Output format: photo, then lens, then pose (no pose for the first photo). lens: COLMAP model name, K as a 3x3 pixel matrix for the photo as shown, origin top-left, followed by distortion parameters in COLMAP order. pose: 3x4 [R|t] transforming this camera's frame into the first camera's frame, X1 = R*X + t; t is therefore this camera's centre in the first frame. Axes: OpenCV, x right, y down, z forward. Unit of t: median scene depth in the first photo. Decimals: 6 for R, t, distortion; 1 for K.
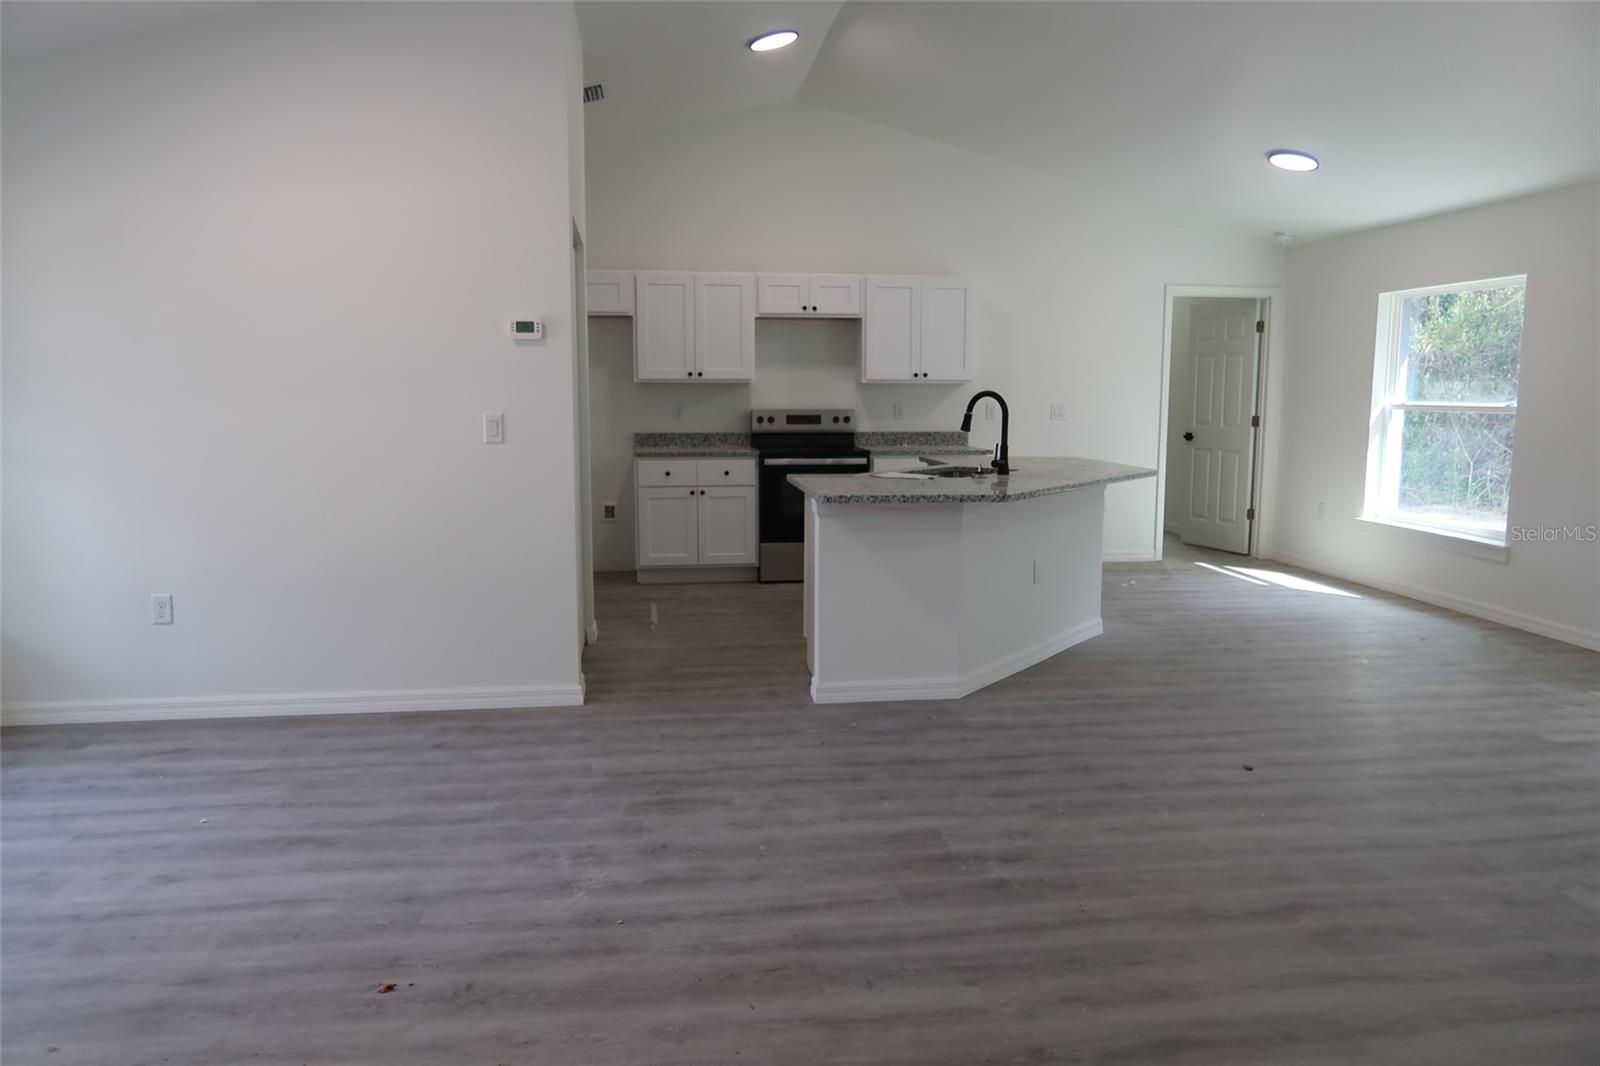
lens RADIAL K [[1099.4, 0, 801.7], [0, 1099.4, 539.0], [0, 0, 1]] dist [-0.026310, 0.012085]
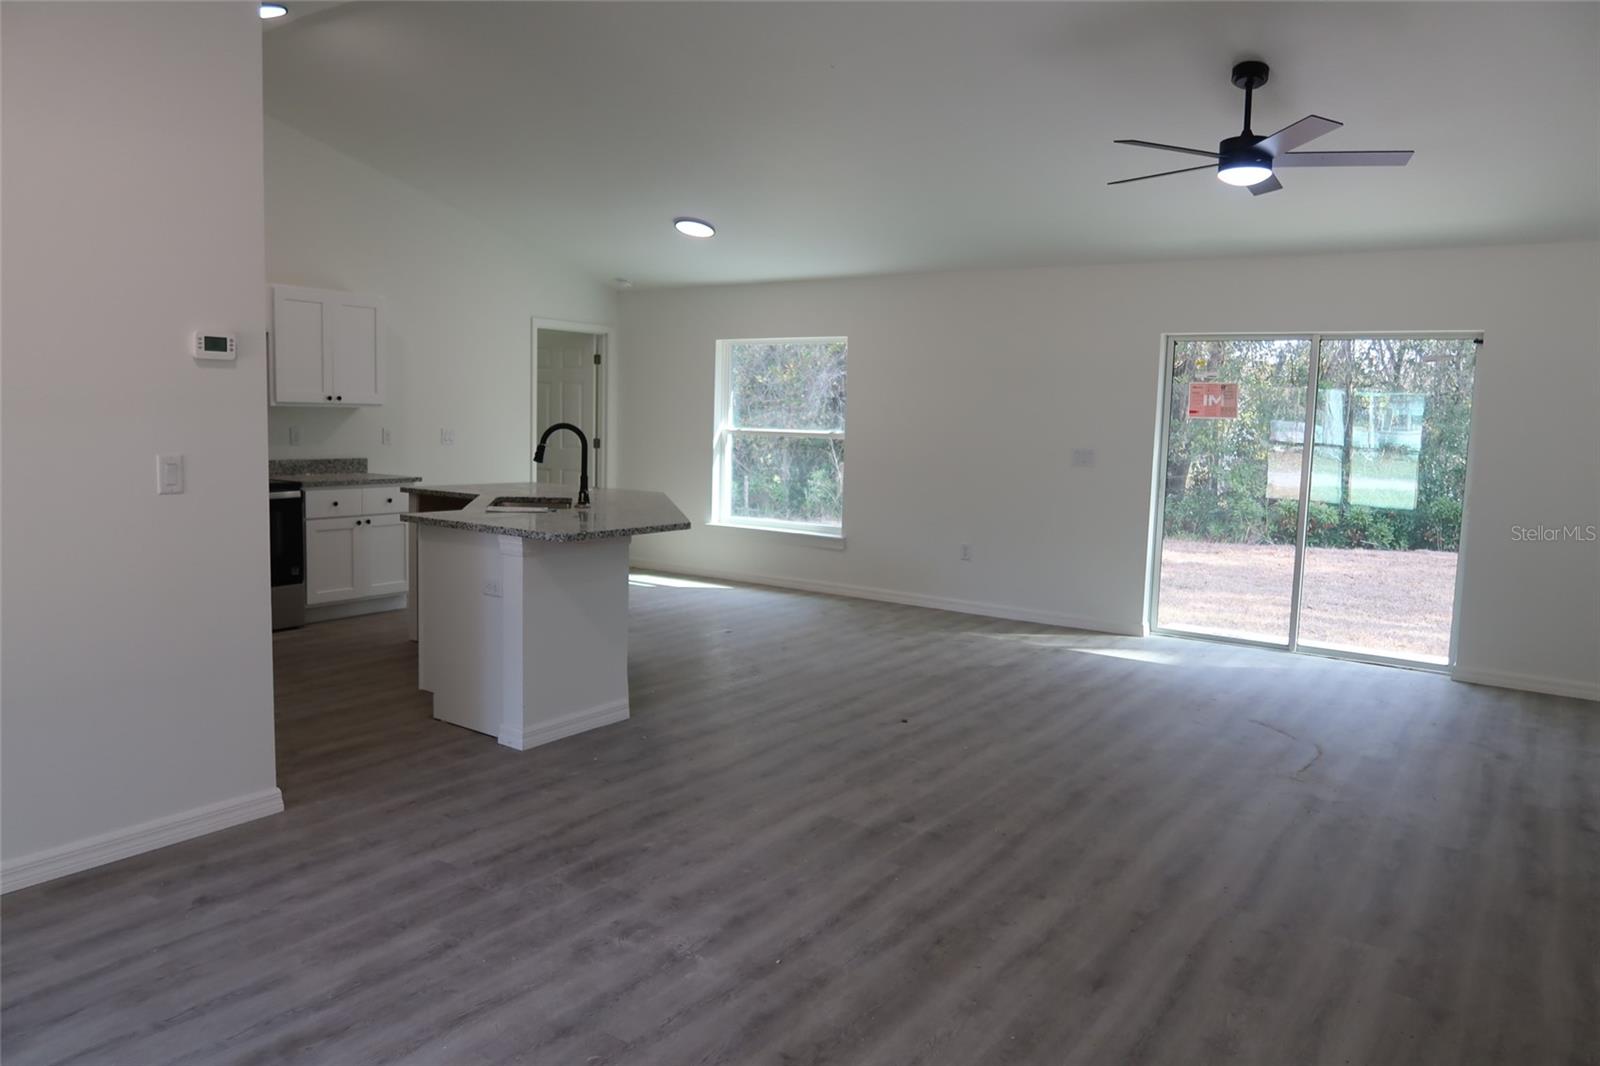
lens RADIAL K [[1099.4, 0, 802.8], [0, 1099.4, 531.1], [0, 0, 1]] dist [-0.026310, 0.012085]
pose [[0.679079, -0.064859, 0.731194, -0.572167], [0.077785, 0.996839, 0.016182, -0.042329], [-0.729932, 0.045887, 0.681977, 0.177857]]
